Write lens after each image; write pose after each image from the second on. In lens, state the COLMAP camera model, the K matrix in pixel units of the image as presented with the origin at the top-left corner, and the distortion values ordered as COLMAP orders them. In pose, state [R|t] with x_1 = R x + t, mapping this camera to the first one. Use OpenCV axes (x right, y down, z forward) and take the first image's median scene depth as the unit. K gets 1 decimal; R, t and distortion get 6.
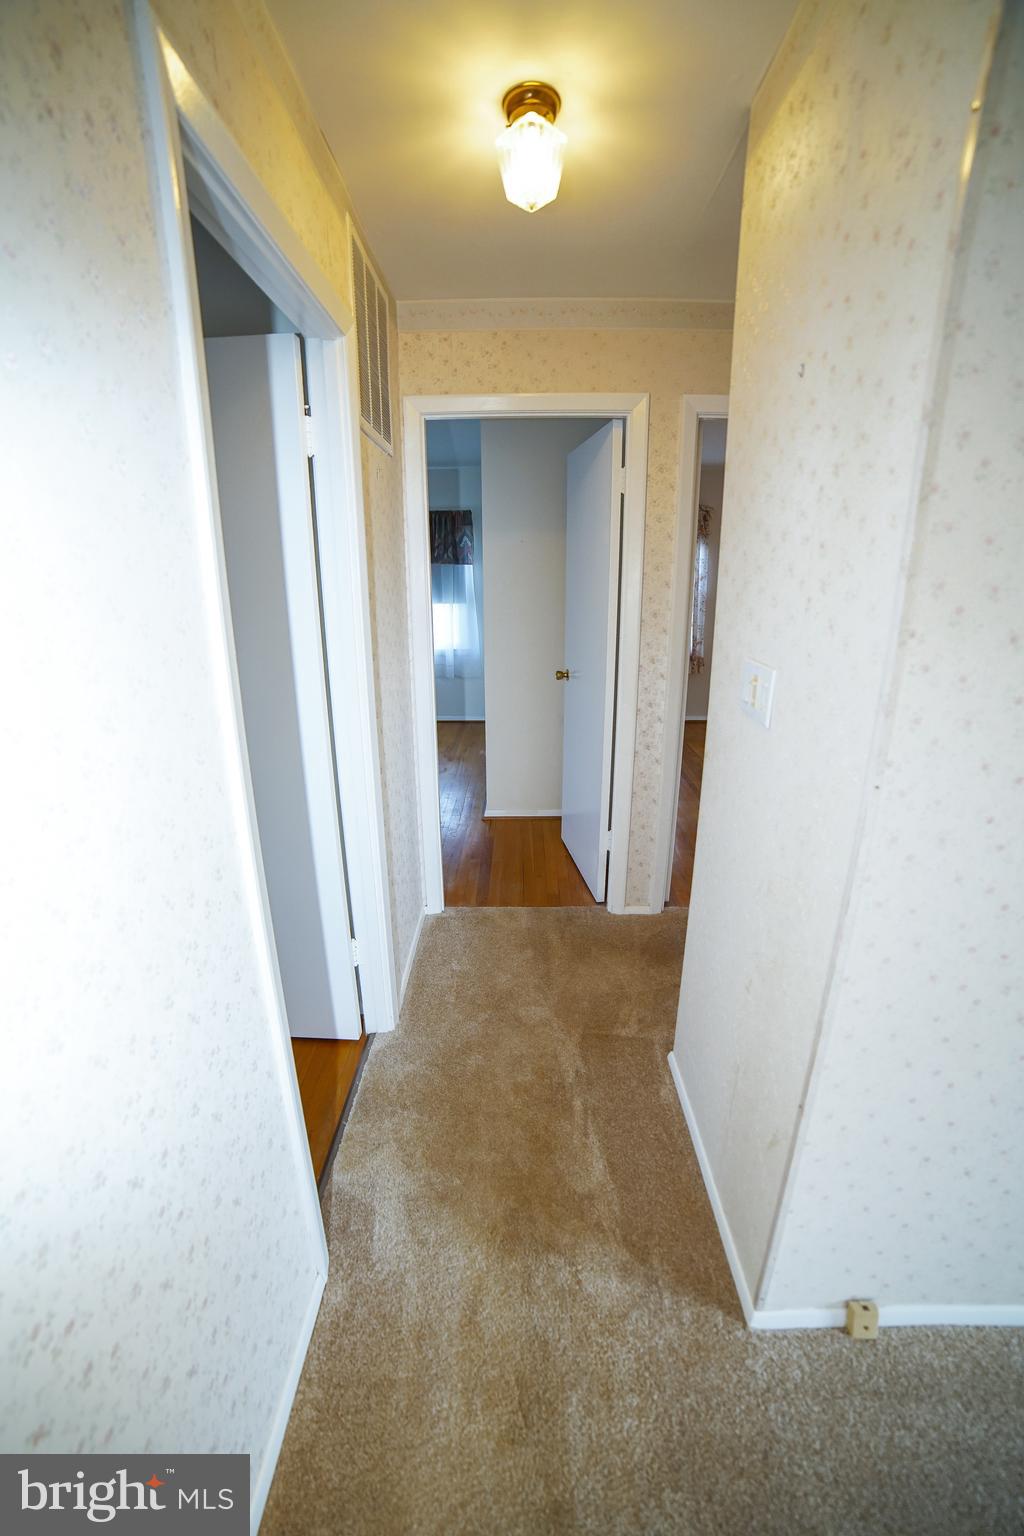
lens RADIAL K [[628.2, 0, 512.0], [0, 628.2, 768.0], [0, 0, 1]] dist [-0.001969, -0.000053]
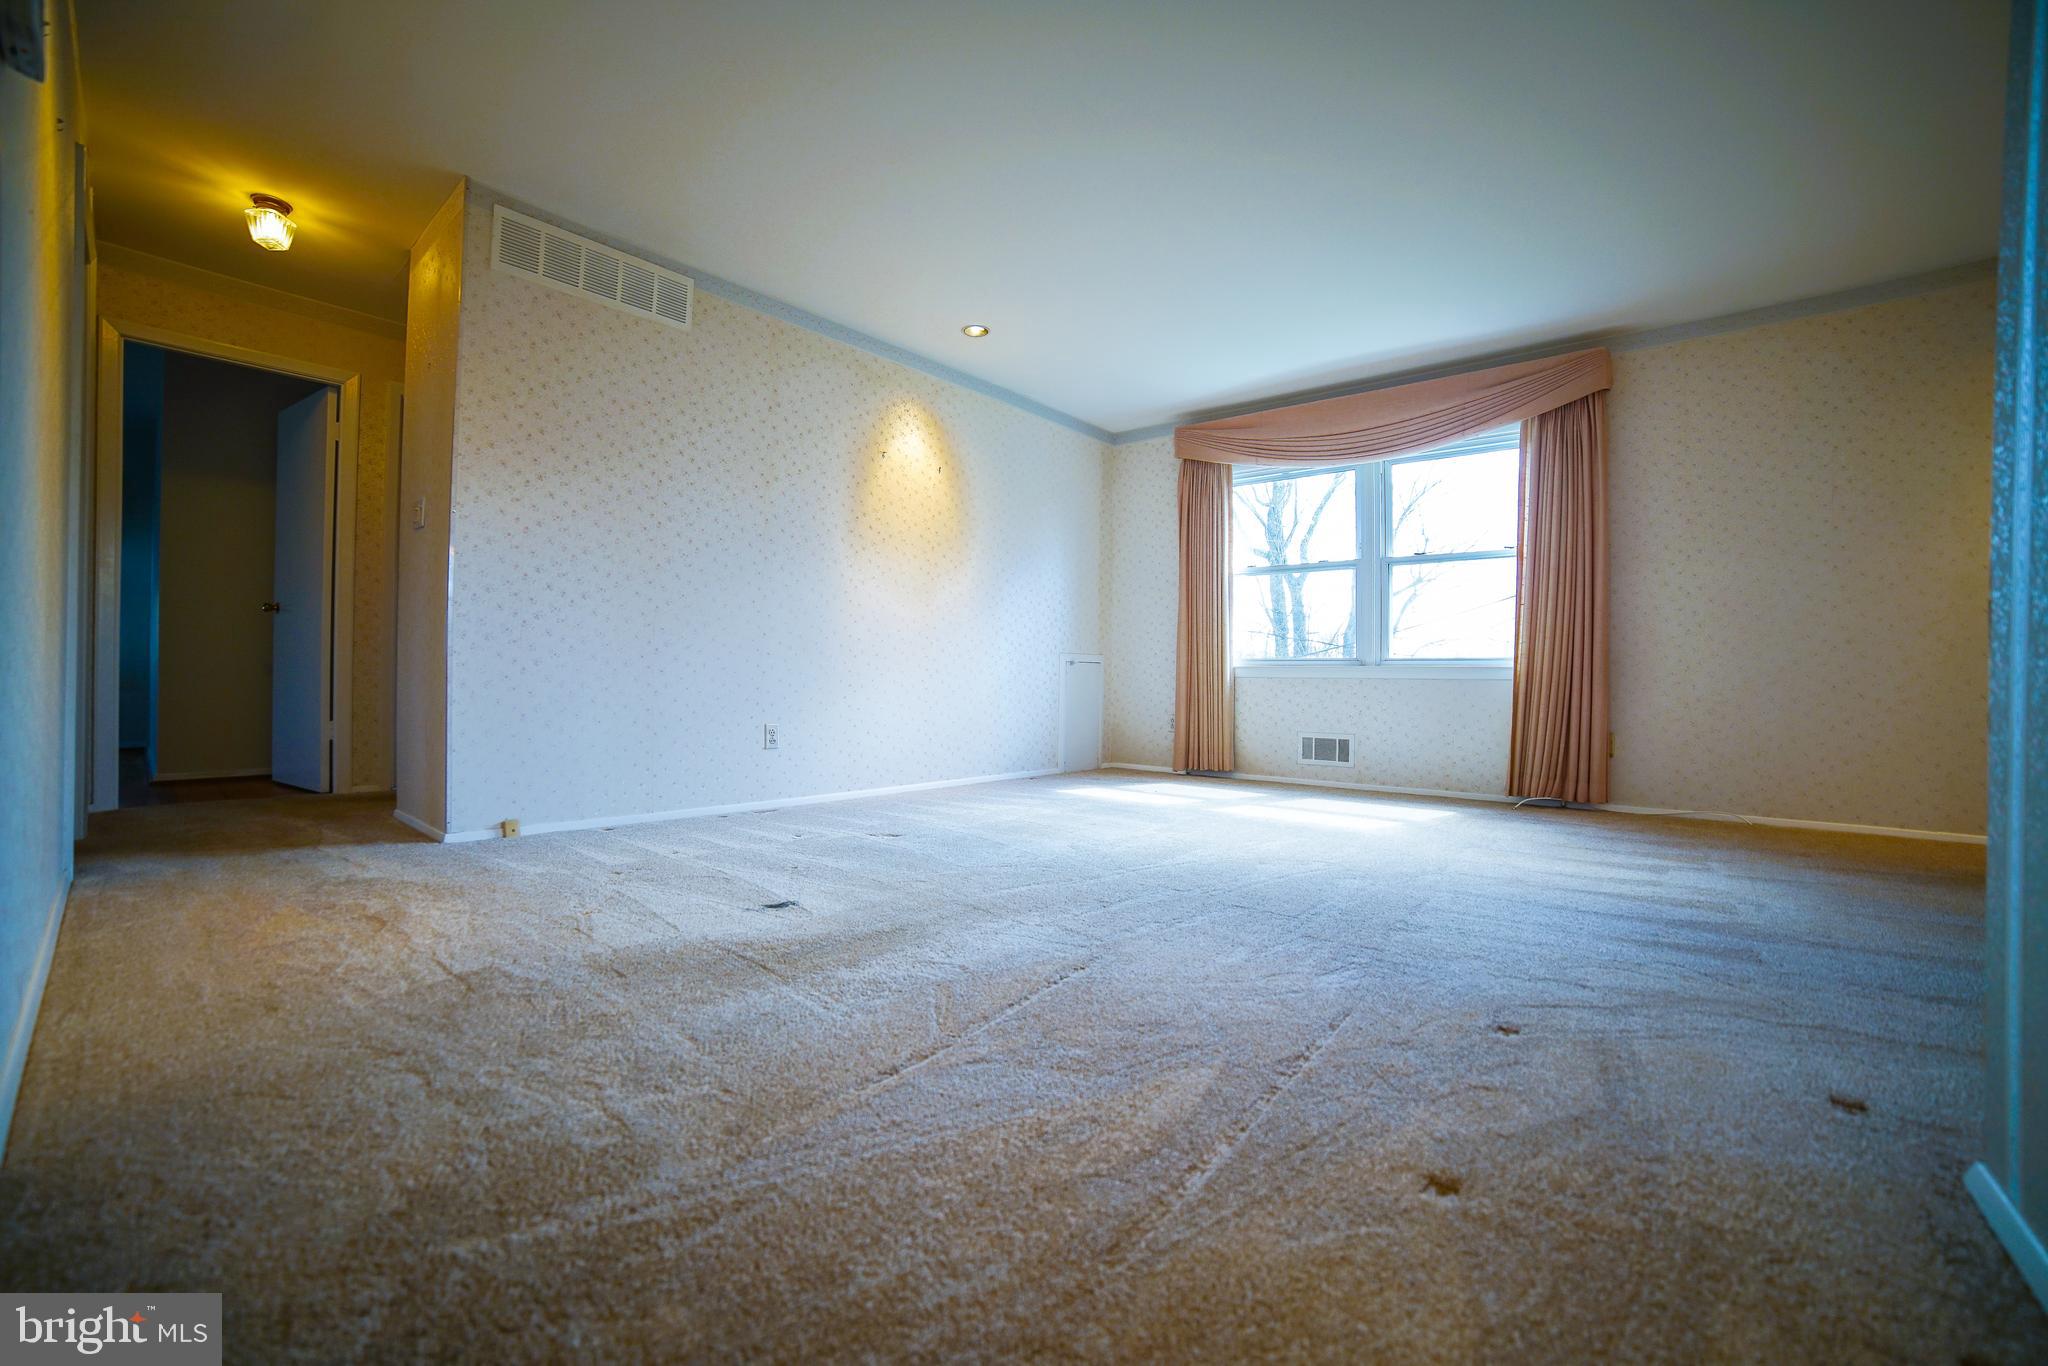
lens RADIAL K [[813.4, 0, 1028.0], [0, 813.4, 674.6], [0, 0, 1]] dist [-0.038583, 0.000151]
pose [[0.638866, 0.008657, 0.769270, -0.184503], [0.201668, 0.963084, -0.178321, 0.732734], [-0.742415, 0.269060, 0.613536, -1.085539]]
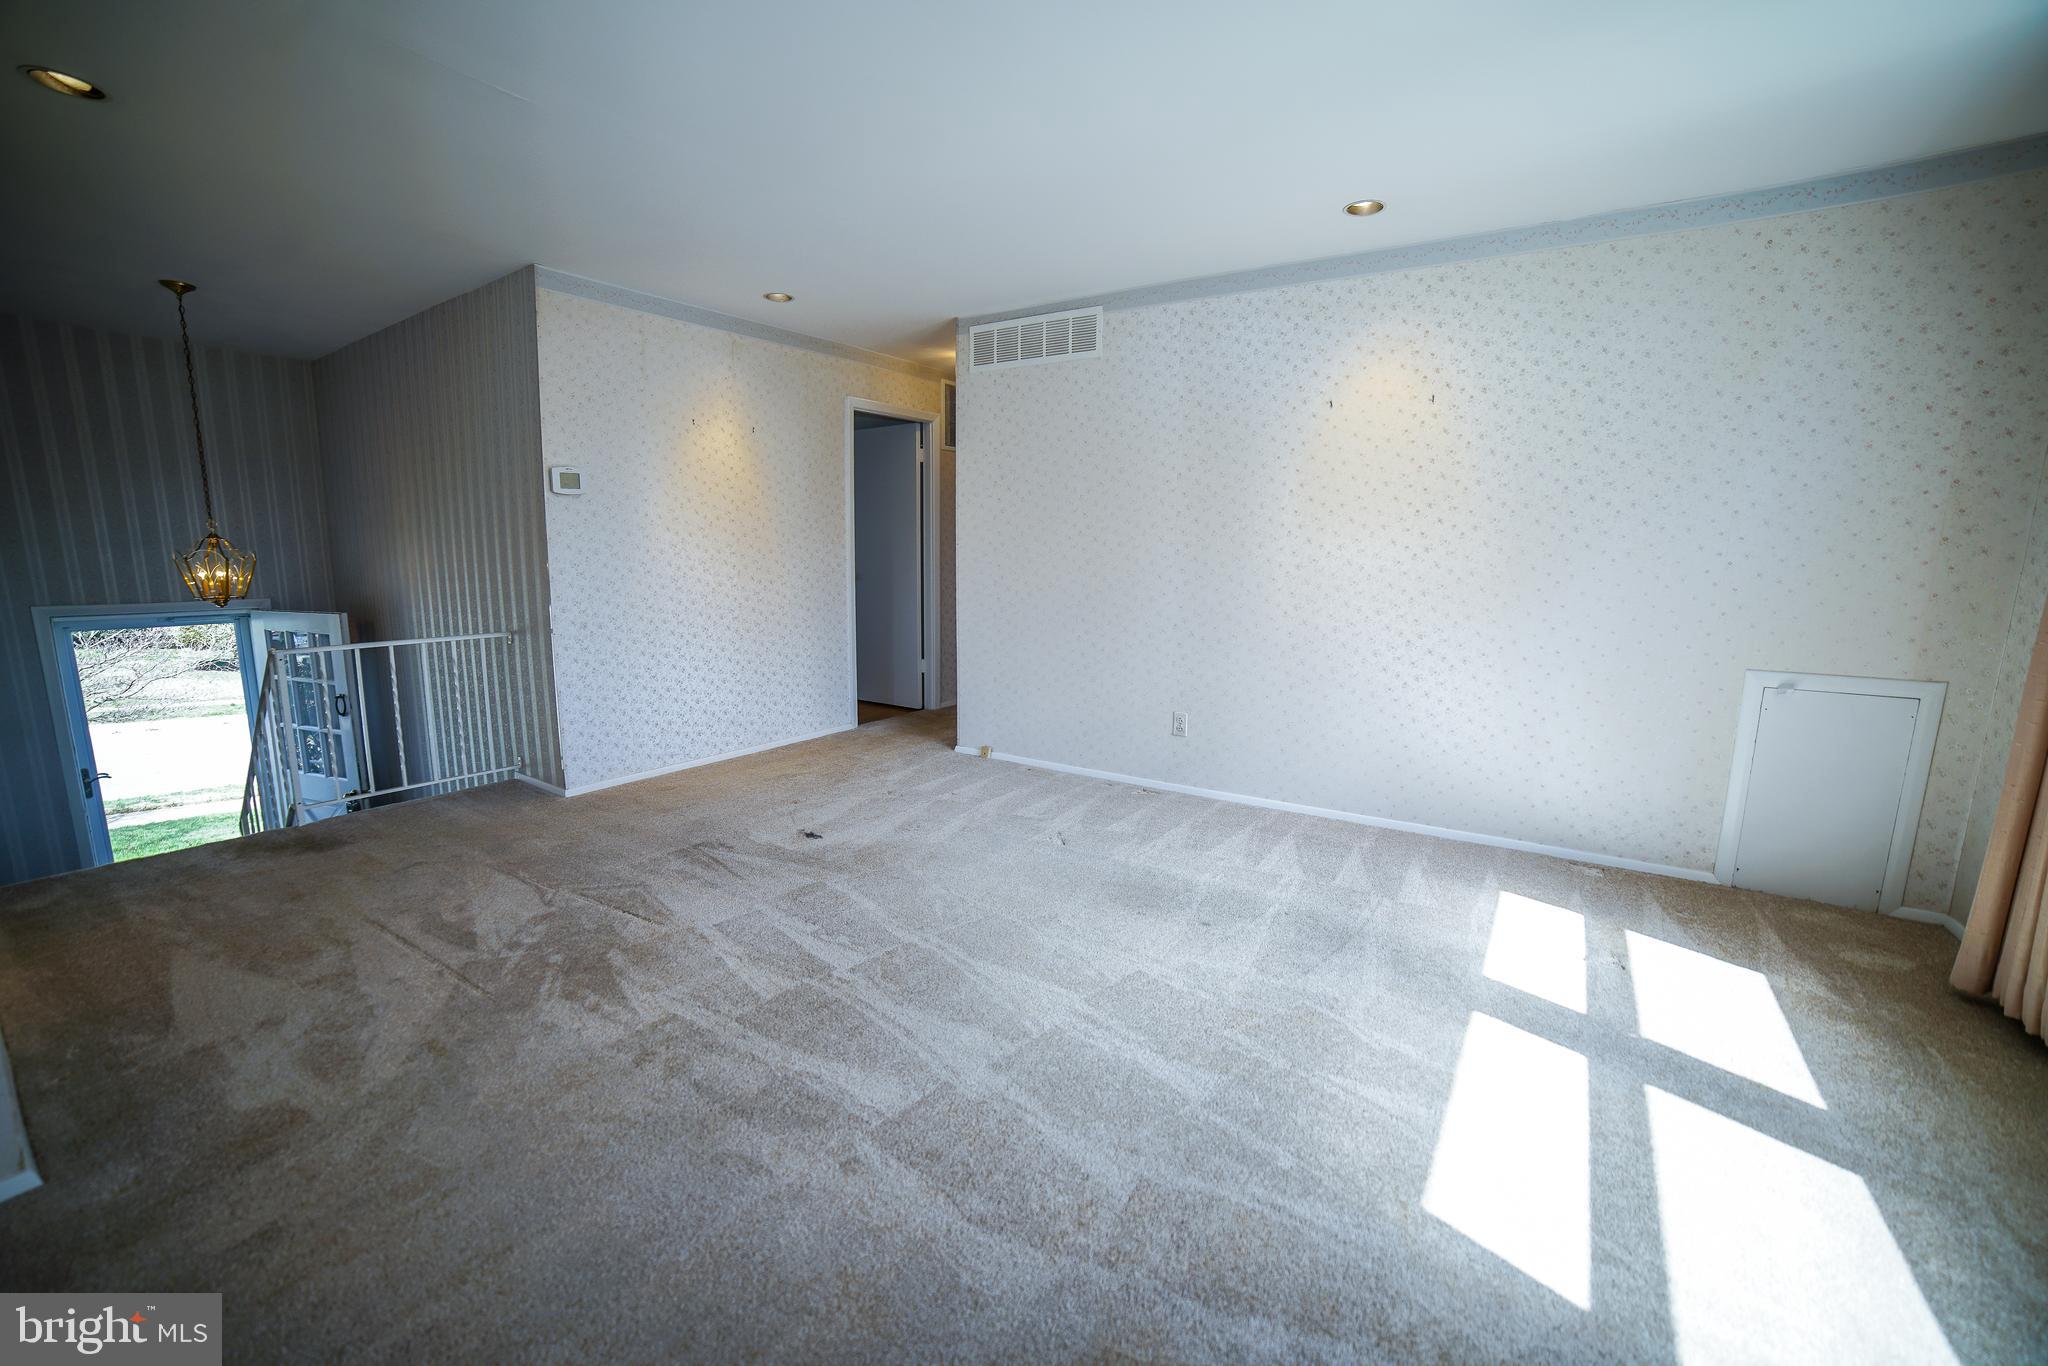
lens RADIAL K [[837.2, 0, 1005.1], [0, 837.2, 678.1], [0, 0, 1]] dist [-0.022674, 0.000060]
pose [[0.829370, 0.087800, -0.551757, 1.663678], [-0.162720, 0.982721, -0.088212, 0.544726], [0.534479, 0.162942, 0.829327, -1.342193]]
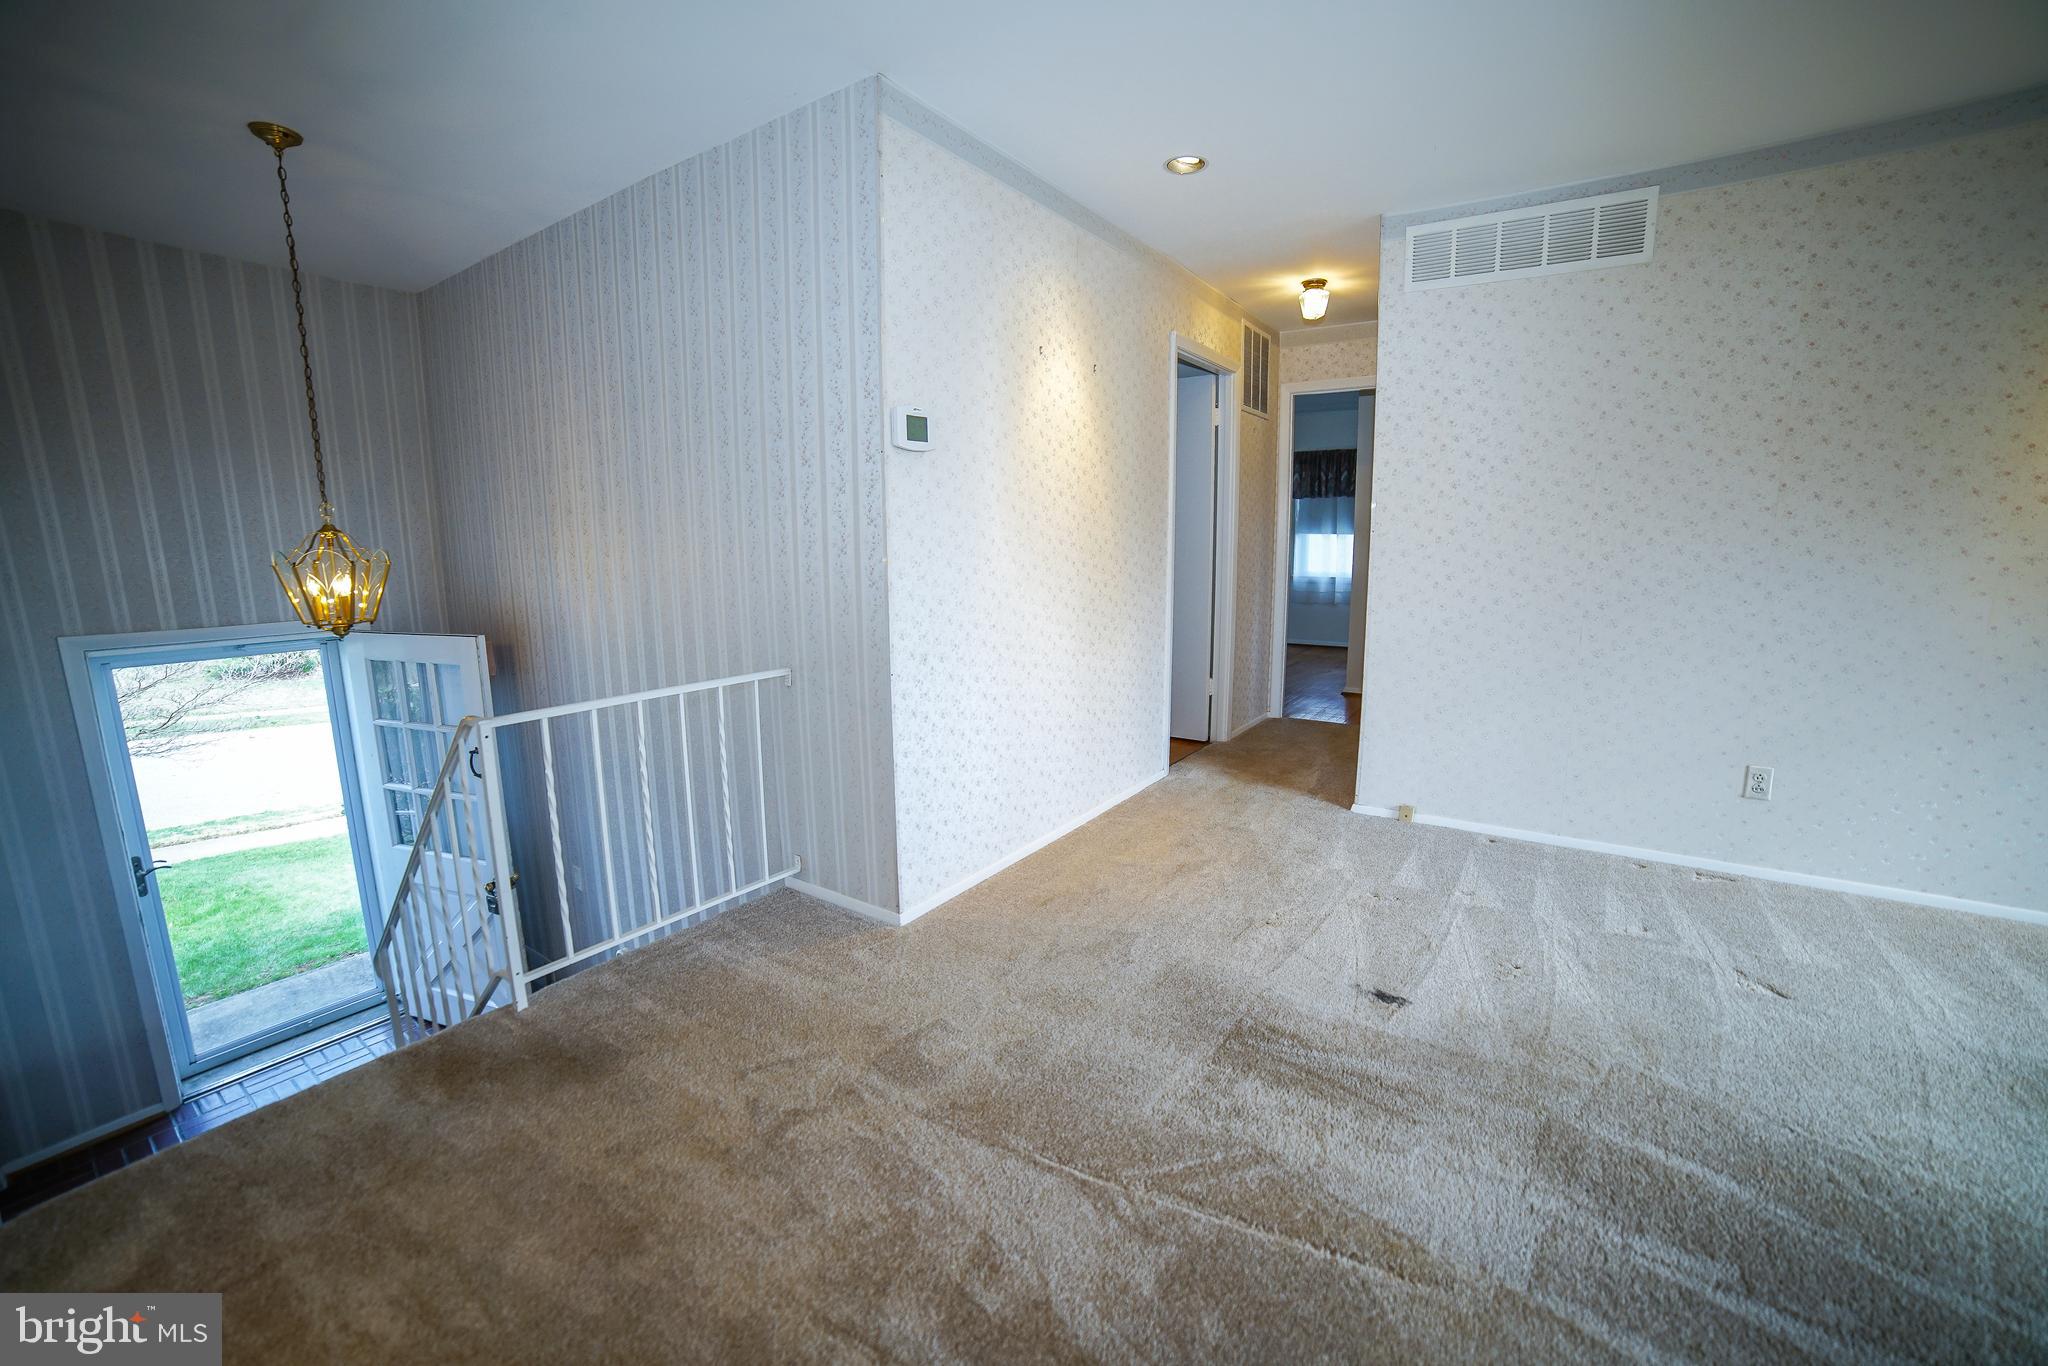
lens RADIAL K [[813.4, 0, 1028.0], [0, 813.4, 674.6], [0, 0, 1]] dist [-0.038583, 0.000151]
pose [[0.844847, 0.075711, -0.529624, 0.541658], [-0.142040, 0.986152, -0.085608, 0.521398], [0.515808, 0.147554, 0.843901, -1.222438]]
